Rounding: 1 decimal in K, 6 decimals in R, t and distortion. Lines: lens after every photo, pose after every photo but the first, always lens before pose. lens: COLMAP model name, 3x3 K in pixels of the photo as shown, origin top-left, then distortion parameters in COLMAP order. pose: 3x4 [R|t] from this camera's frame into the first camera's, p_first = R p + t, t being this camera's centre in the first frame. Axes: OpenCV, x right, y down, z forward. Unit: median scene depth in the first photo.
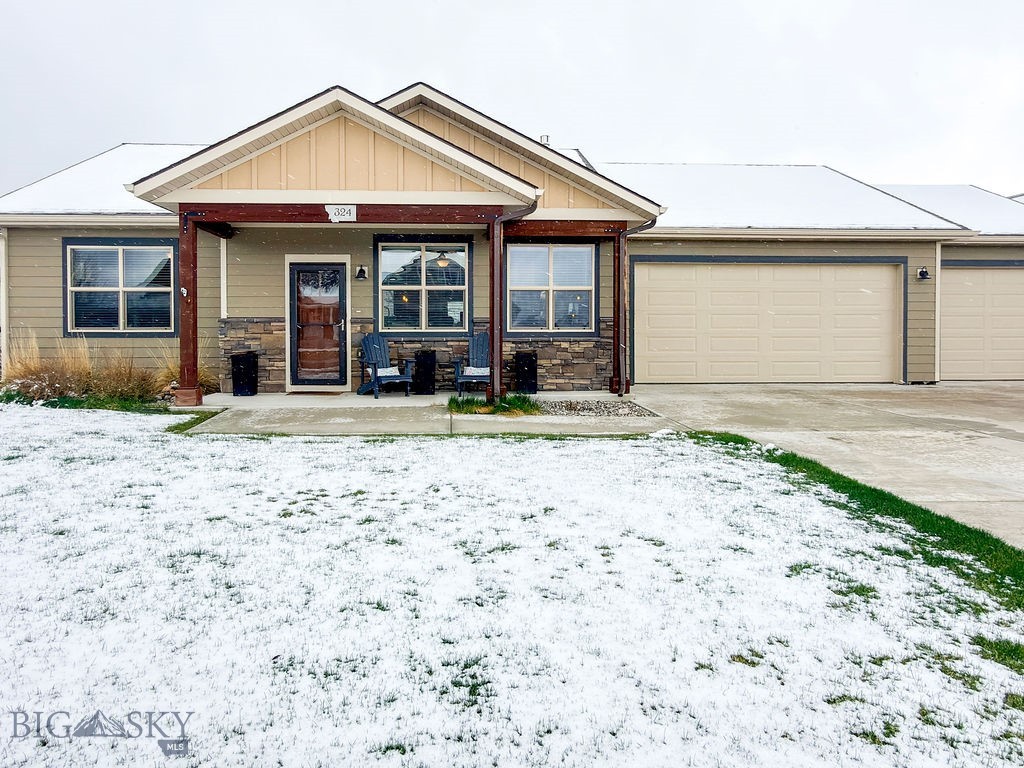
lens RADIAL K [[651.5, 0, 495.0], [0, 651.5, 355.0], [0, 0, 1]] dist [-0.009127, -0.001879]
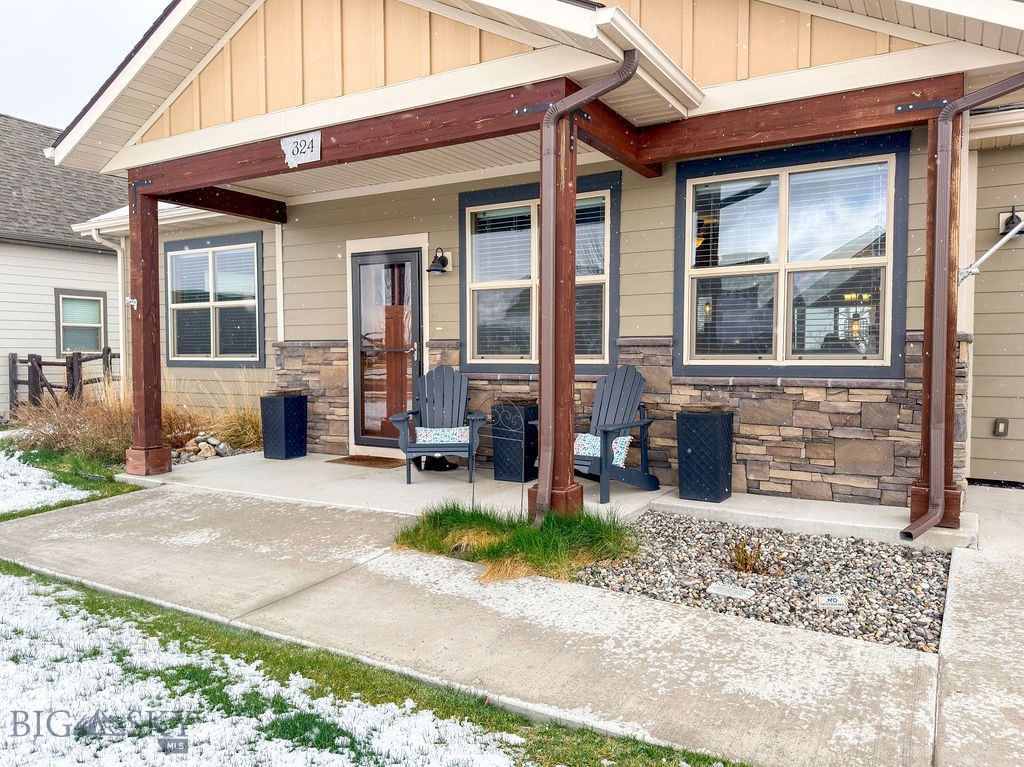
lens RADIAL K [[755.6, 0, 521.7], [0, 755.6, 385.3], [0, 0, 1]] dist [0.040034, -0.013676]
pose [[0.826436, 0.022593, -0.562578, 0.238871], [-0.020716, 0.999738, 0.009717, -0.023419], [0.562650, 0.003624, 0.826687, 0.477956]]
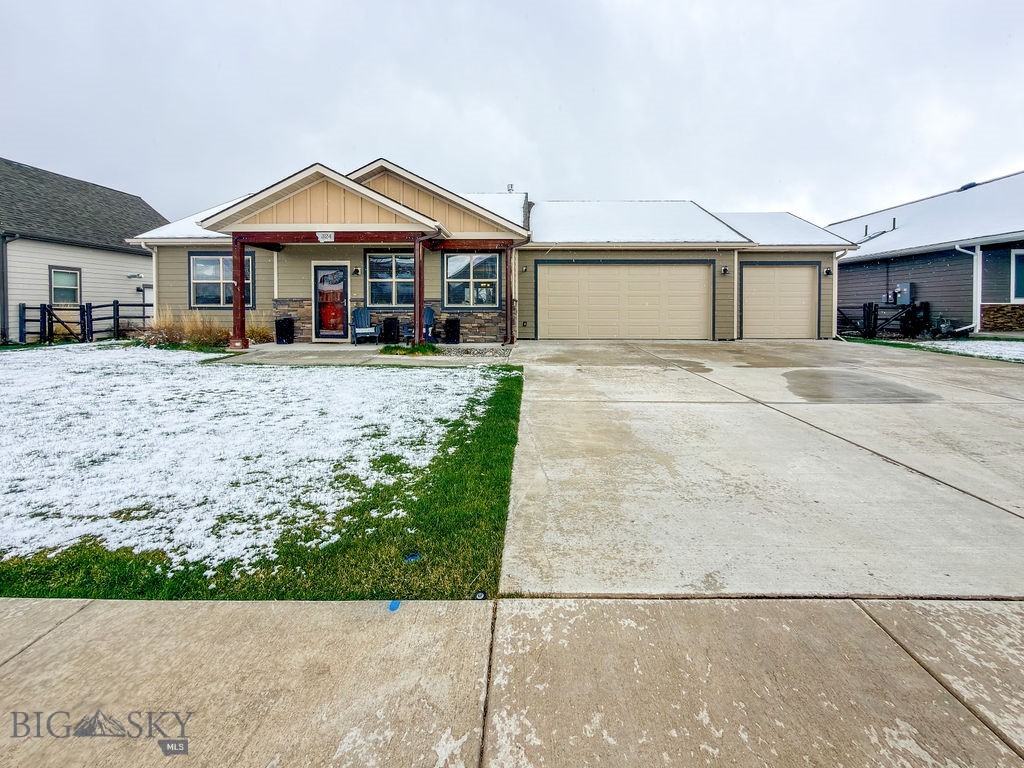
lens RADIAL K [[430.6, 0, 538.5], [0, 430.6, 314.5], [0, 0, 1]] dist [-0.007557, 0.001384]
pose [[0.998435, 0.001625, -0.055909, 0.322888], [-0.003007, 0.999692, -0.024644, 0.010495], [0.055852, 0.024773, 0.998132, -0.074311]]
